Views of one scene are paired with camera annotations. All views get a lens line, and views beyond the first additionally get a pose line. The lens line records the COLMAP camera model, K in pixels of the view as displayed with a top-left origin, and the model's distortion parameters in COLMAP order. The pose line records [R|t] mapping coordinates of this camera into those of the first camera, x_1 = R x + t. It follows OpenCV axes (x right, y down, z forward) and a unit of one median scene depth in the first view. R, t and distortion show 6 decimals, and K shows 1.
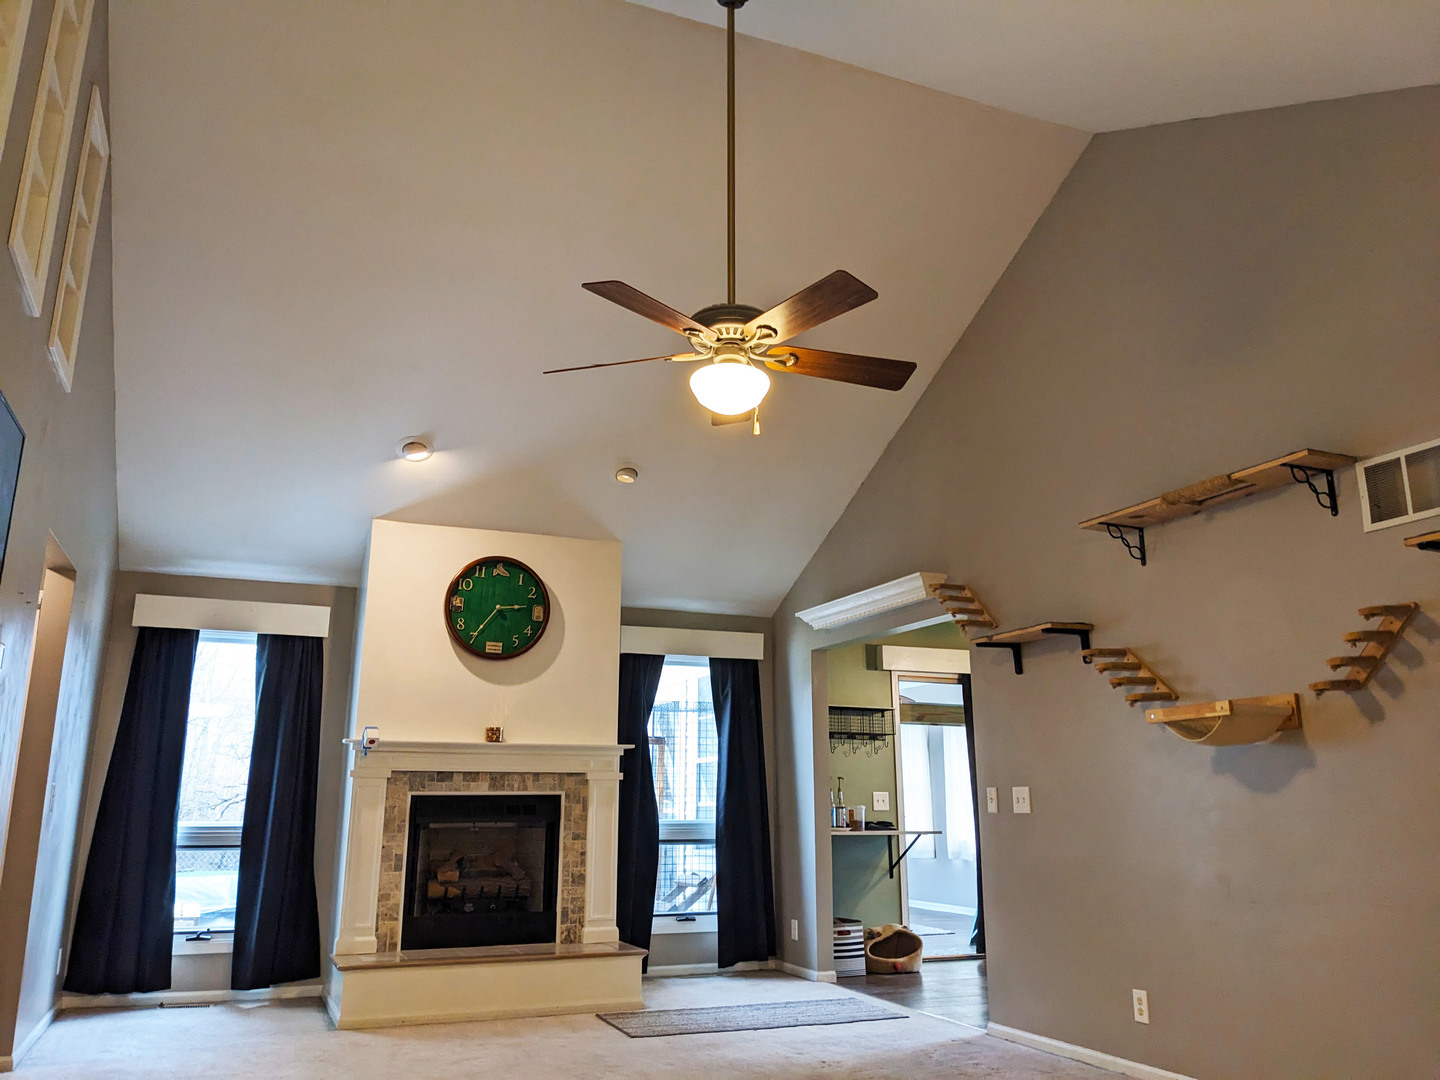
lens RADIAL K [[1132.6, 0, 721.3], [0, 1132.6, 500.2], [0, 0, 1]] dist [0.003303, -0.034149]
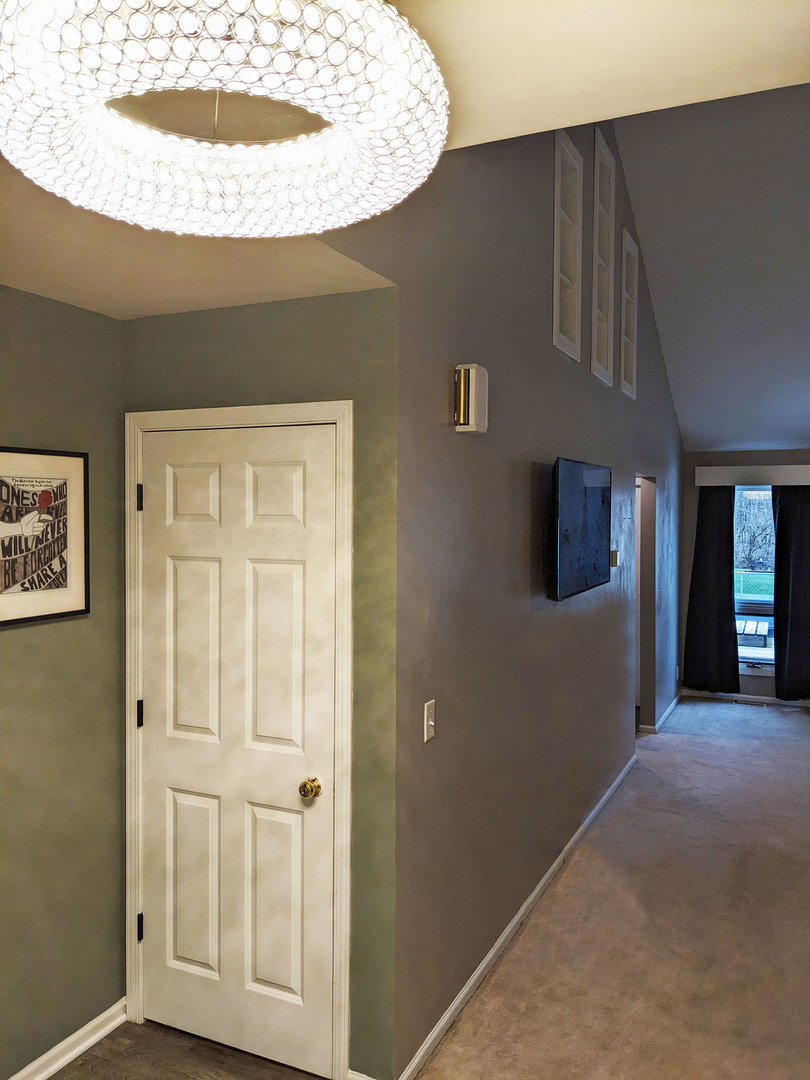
lens RADIAL K [[851.1, 0, 403.7], [0, 851.1, 522.4], [0, 0, 1]] dist [0.008167, 0.002449]
pose [[0.664047, 0.012547, -0.747586, 0.137898], [0.189668, 0.964327, 0.184658, -0.152161], [0.723234, -0.264415, 0.637979, -0.135792]]
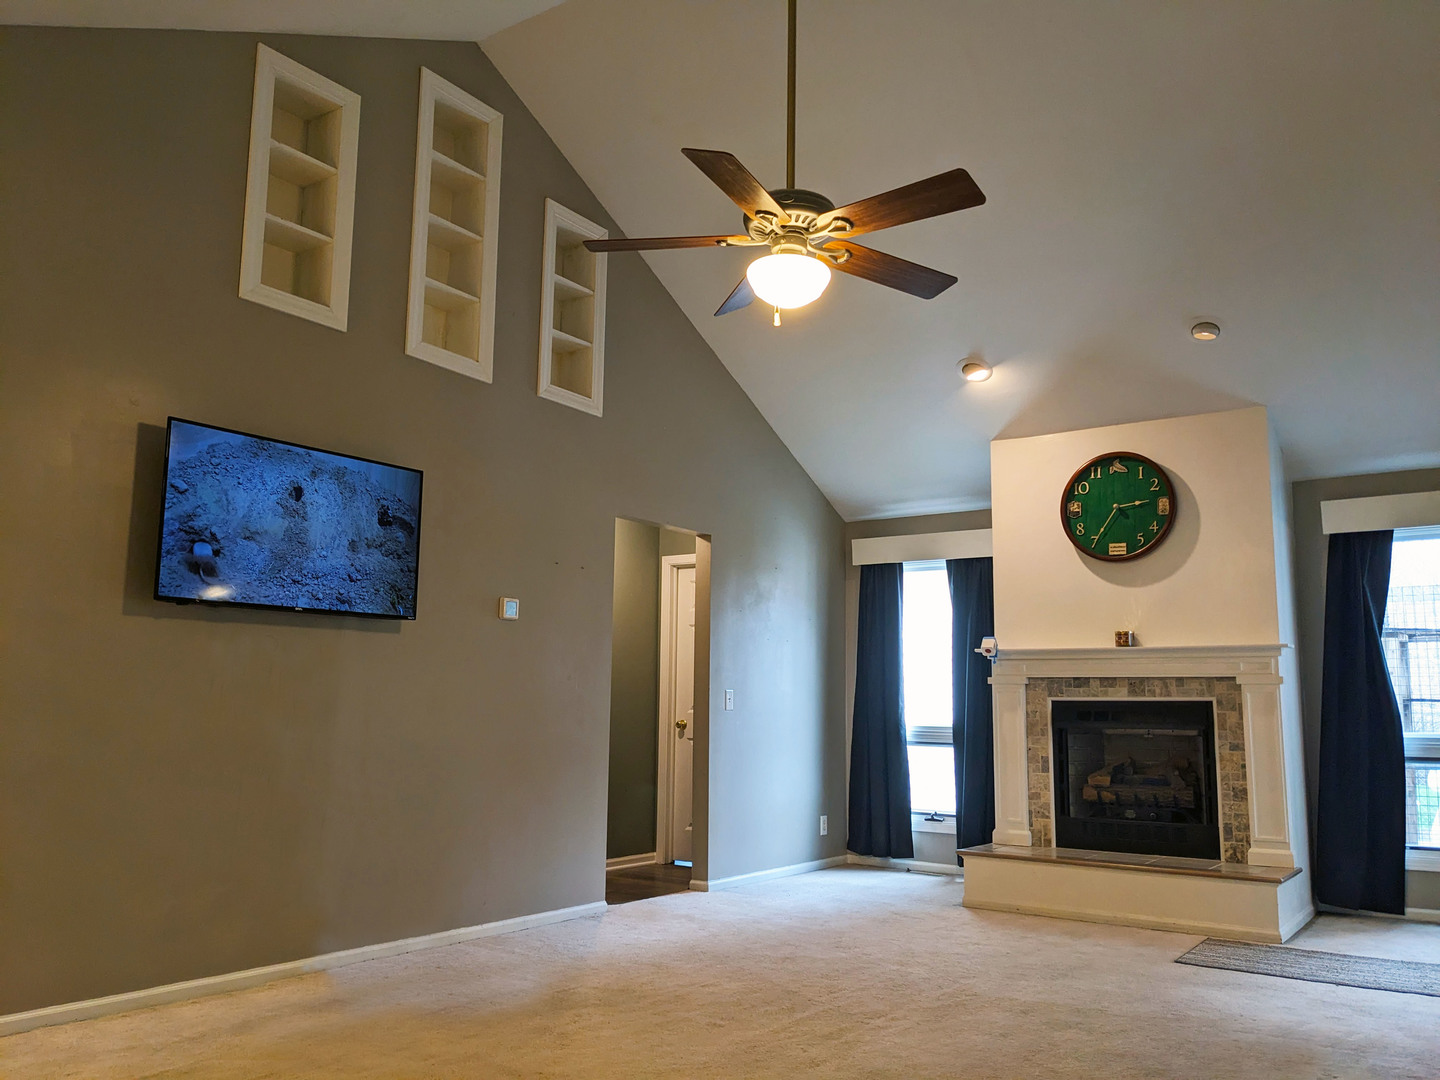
lens RADIAL K [[1121.8, 0, 720.0], [0, 1121.8, 540.0], [0, 0, 1]] dist [-0.002473, -0.008969]
pose [[0.523766, -0.117524, -0.843717, 0.432231], [0.207808, 0.978143, -0.007244, 0.062533], [0.826127, -0.171537, 0.536740, 0.229829]]
